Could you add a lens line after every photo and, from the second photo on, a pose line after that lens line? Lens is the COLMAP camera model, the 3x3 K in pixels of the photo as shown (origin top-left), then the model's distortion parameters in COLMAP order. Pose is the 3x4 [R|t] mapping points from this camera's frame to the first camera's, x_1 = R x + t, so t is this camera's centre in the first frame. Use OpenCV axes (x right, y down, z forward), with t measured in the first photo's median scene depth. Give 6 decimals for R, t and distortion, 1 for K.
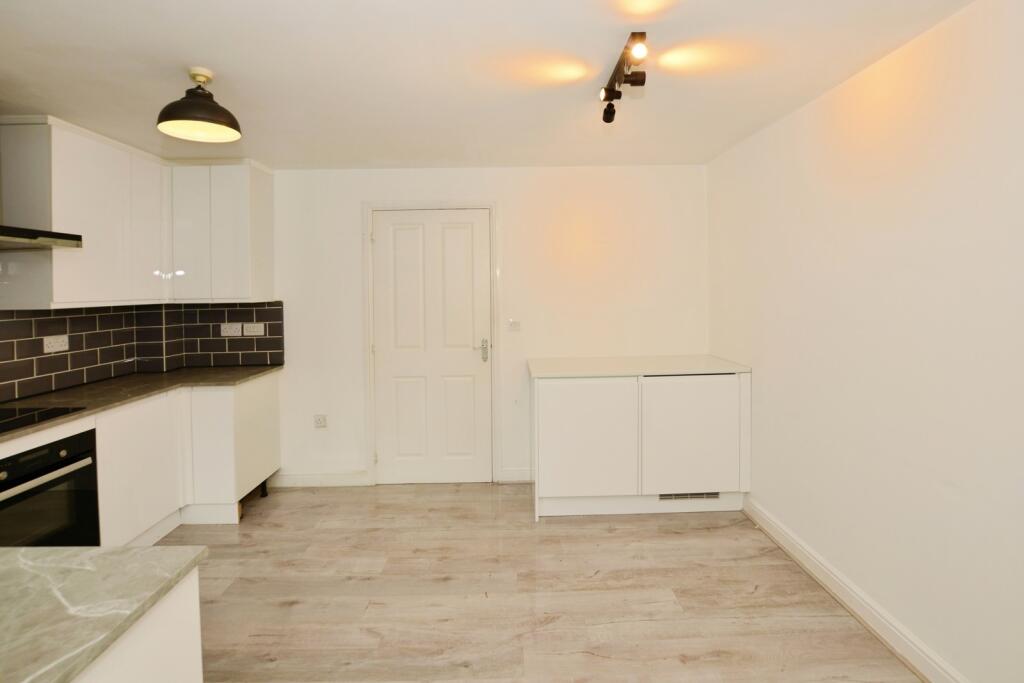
lens RADIAL K [[530.4, 0, 512.0], [0, 530.4, 341.5], [0, 0, 1]] dist [0.000362, 0.000417]
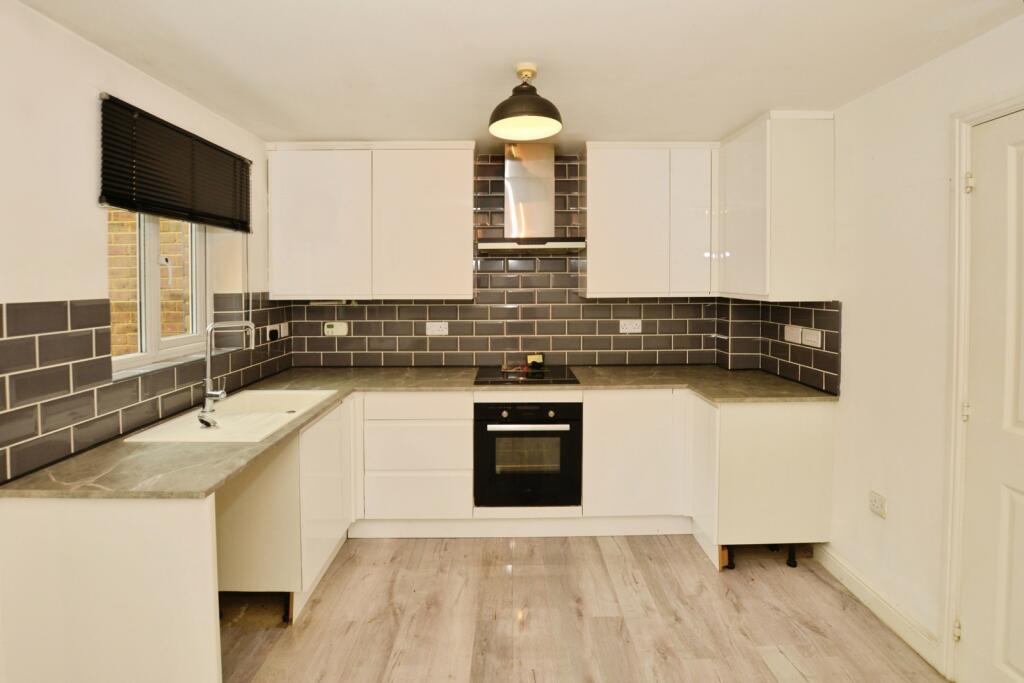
lens RADIAL K [[470.3, 0, 511.3], [0, 470.3, 321.2], [0, 0, 1]] dist [-0.001724, -0.000242]
pose [[0.003399, 0.098413, -0.995140, 0.154268], [-0.097843, 0.990403, 0.097611, -0.069893], [0.995196, 0.097035, 0.012996, 0.603156]]
